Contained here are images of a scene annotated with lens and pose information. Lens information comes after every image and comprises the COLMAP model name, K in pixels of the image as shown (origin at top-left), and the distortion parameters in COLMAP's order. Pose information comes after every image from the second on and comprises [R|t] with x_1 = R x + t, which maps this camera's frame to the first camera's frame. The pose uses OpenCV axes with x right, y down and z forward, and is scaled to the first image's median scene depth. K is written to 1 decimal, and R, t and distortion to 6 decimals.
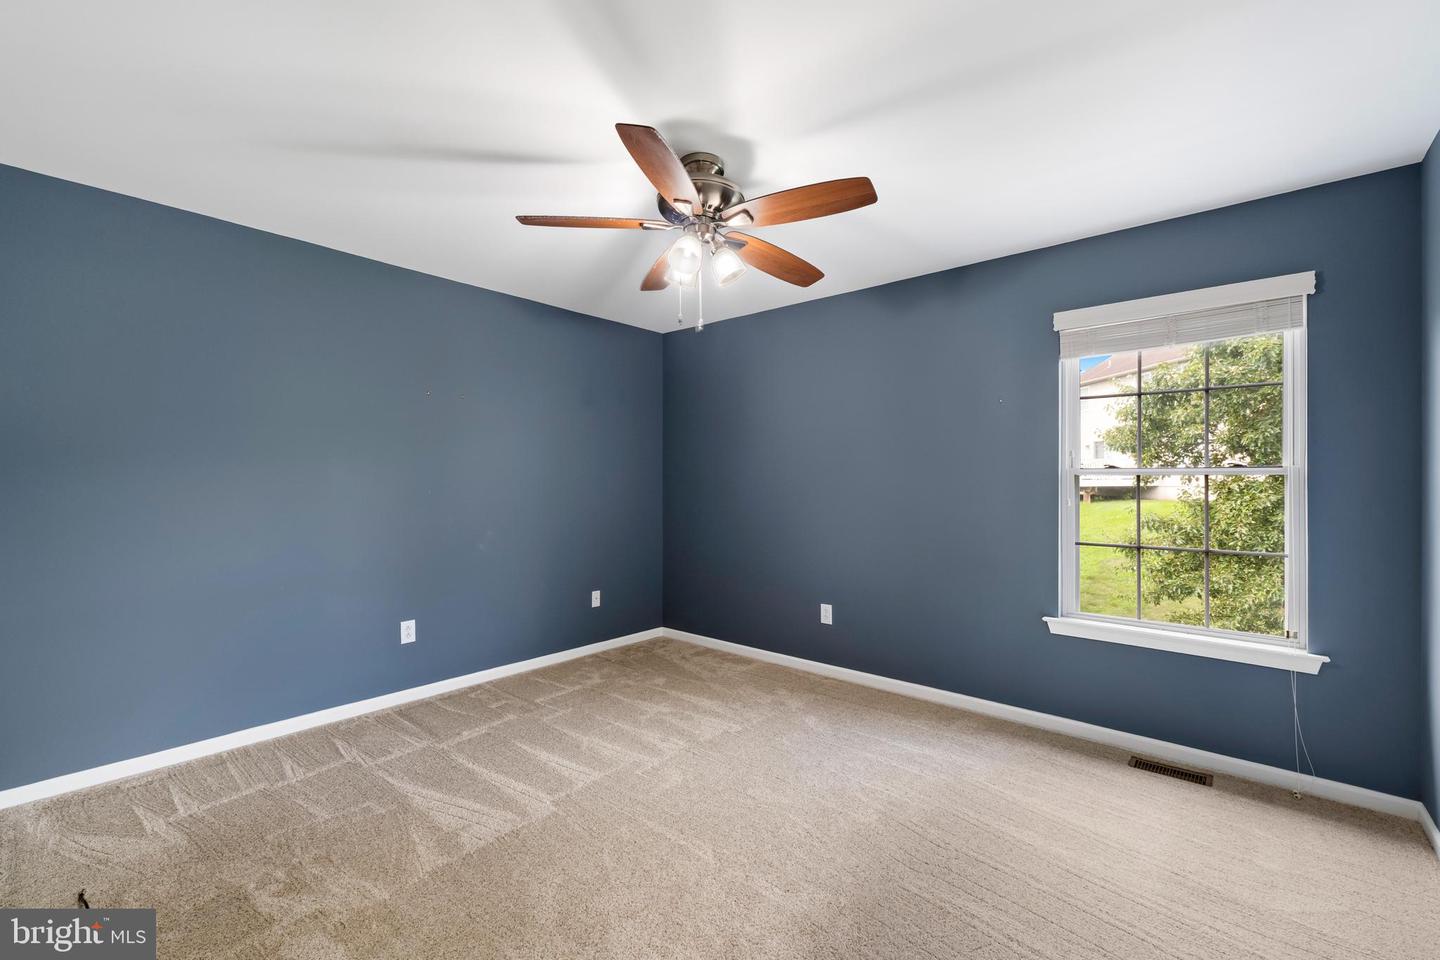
lens RADIAL K [[607.6, 0, 717.3], [0, 607.6, 478.7], [0, 0, 1]] dist [0.006958, -0.000911]
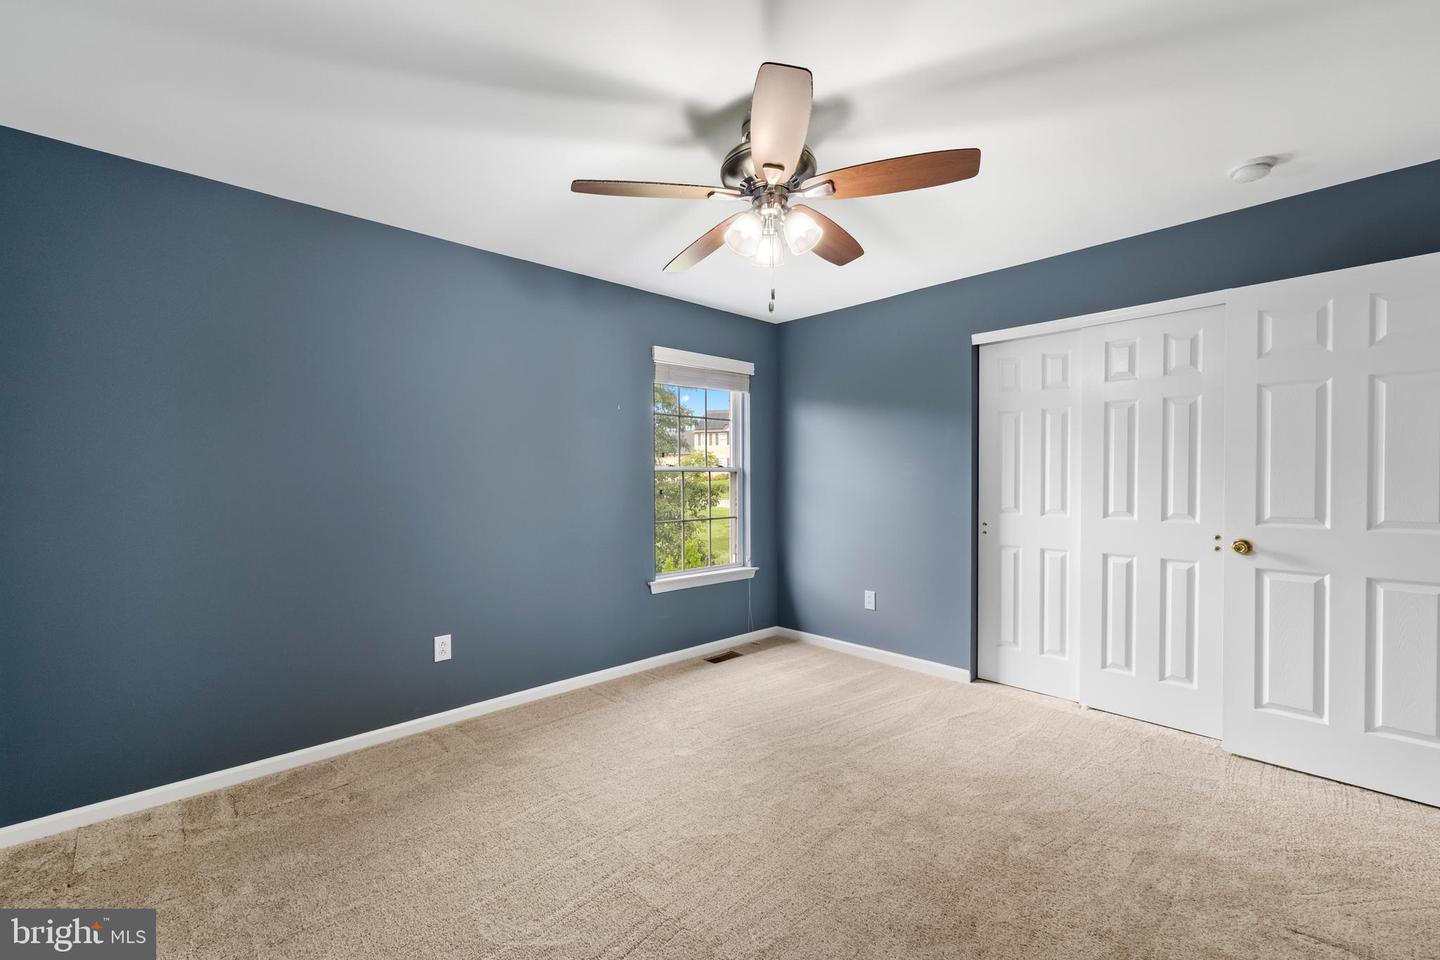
lens RADIAL K [[607.6, 0, 719.0], [0, 607.6, 475.9], [0, 0, 1]] dist [0.006958, -0.000911]
pose [[0.105651, -0.010298, 0.994350, -0.724199], [-0.004451, 0.999931, 0.010828, -0.010792], [-0.994393, -0.005570, 0.105598, 0.733293]]
